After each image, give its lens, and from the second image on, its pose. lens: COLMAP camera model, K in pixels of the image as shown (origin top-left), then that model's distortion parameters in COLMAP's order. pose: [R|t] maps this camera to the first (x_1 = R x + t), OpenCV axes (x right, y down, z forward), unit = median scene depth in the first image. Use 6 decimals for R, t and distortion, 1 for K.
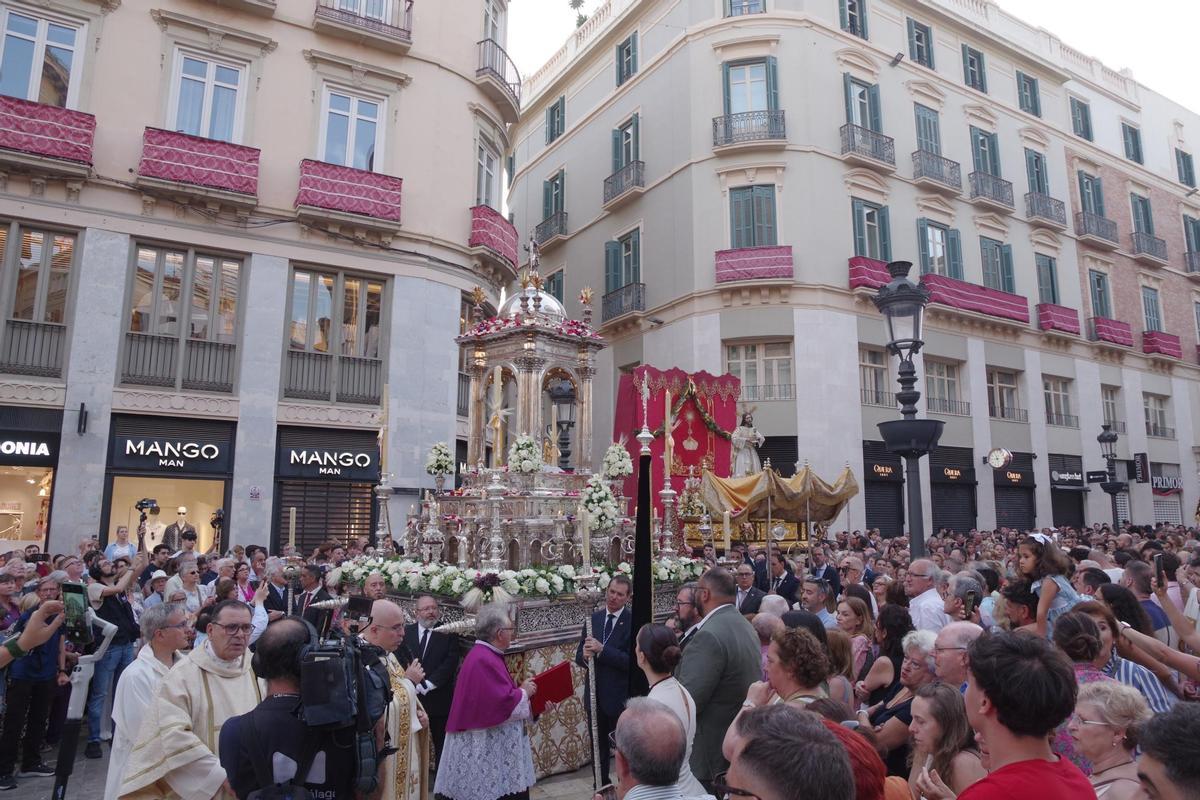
lens RADIAL K [[837.8, 0, 601.4], [0, 837.8, 391.4], [0, 0, 1]] dist [-0.117255, 0.086241]
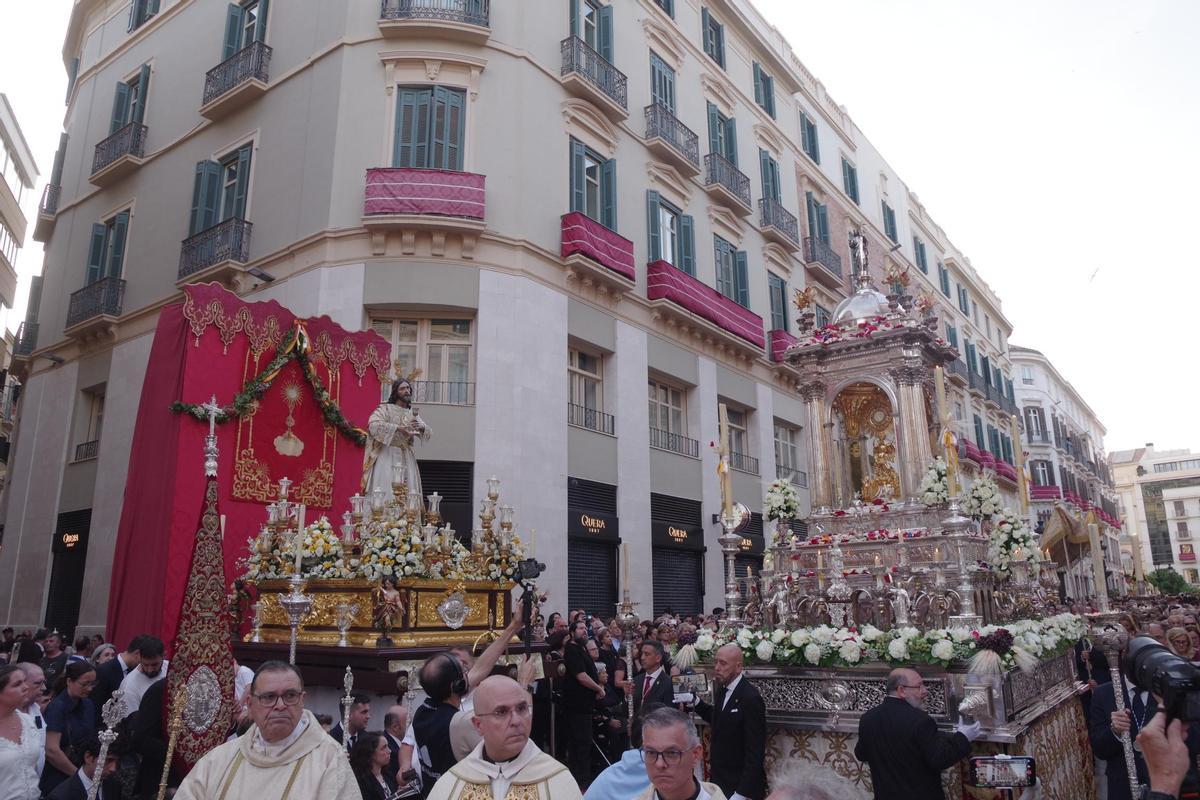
lens RADIAL K [[889.4, 0, 601.8], [0, 889.4, 393.2], [0, 0, 1]] dist [-0.115606, 0.104712]
pose [[0.915973, 0.087468, 0.391591, 0.052044], [-0.053707, 0.993895, -0.096376, 0.057276], [-0.397630, 0.067247, 0.915078, 0.317197]]
